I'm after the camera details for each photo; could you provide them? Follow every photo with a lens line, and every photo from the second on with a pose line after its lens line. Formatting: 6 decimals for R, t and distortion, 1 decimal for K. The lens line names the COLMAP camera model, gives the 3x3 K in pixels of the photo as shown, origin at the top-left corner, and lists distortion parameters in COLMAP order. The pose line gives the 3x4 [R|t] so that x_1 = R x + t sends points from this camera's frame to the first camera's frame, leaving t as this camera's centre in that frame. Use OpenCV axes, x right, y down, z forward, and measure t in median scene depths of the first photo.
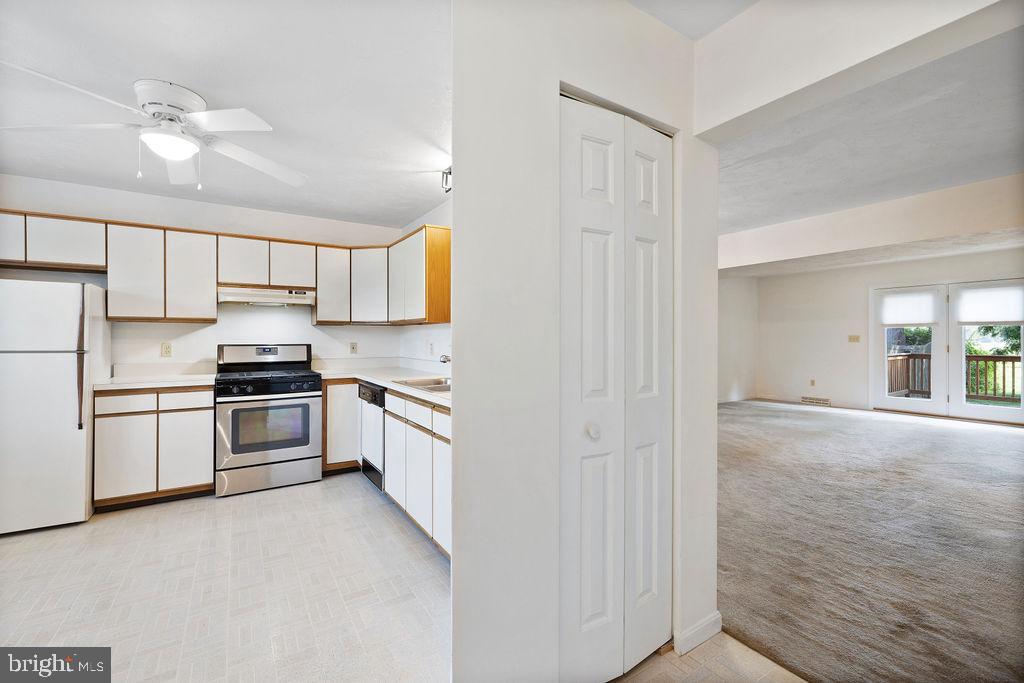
lens RADIAL K [[439.8, 0, 515.0], [0, 439.8, 336.8], [0, 0, 1]] dist [0.001450, 0.000282]
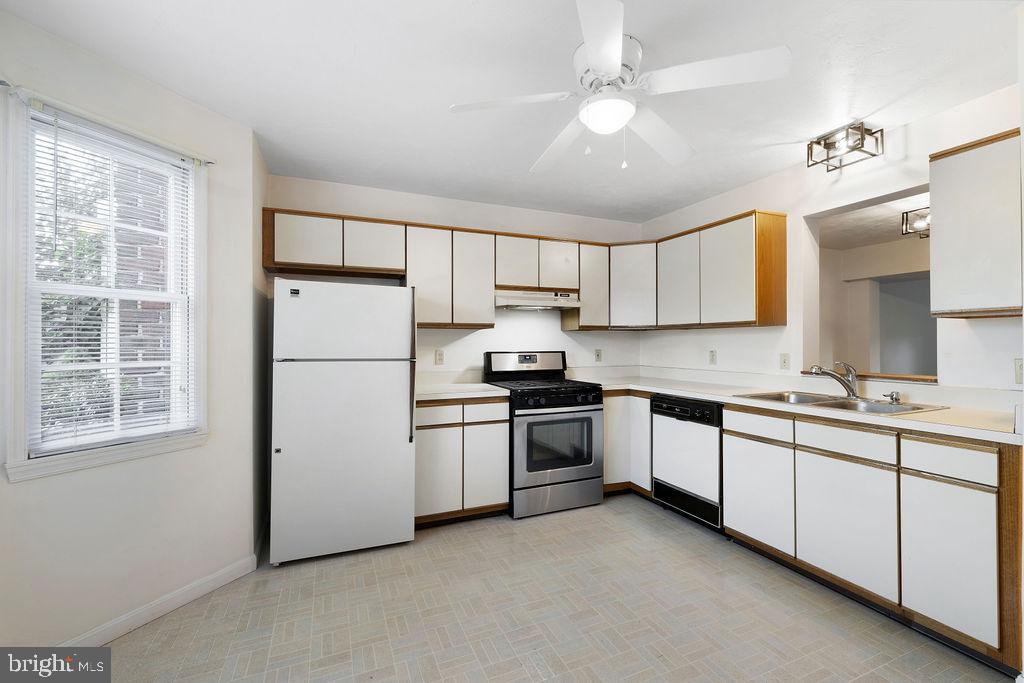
lens RADIAL K [[442.6, 0, 512.0], [0, 442.6, 341.5], [0, 0, 1]] dist [-0.000904, -0.000086]
pose [[0.986523, -0.003305, -0.163588, -0.522306], [0.002957, 0.999993, -0.002368, -0.001965], [0.163594, 0.001852, 0.986526, 0.087900]]
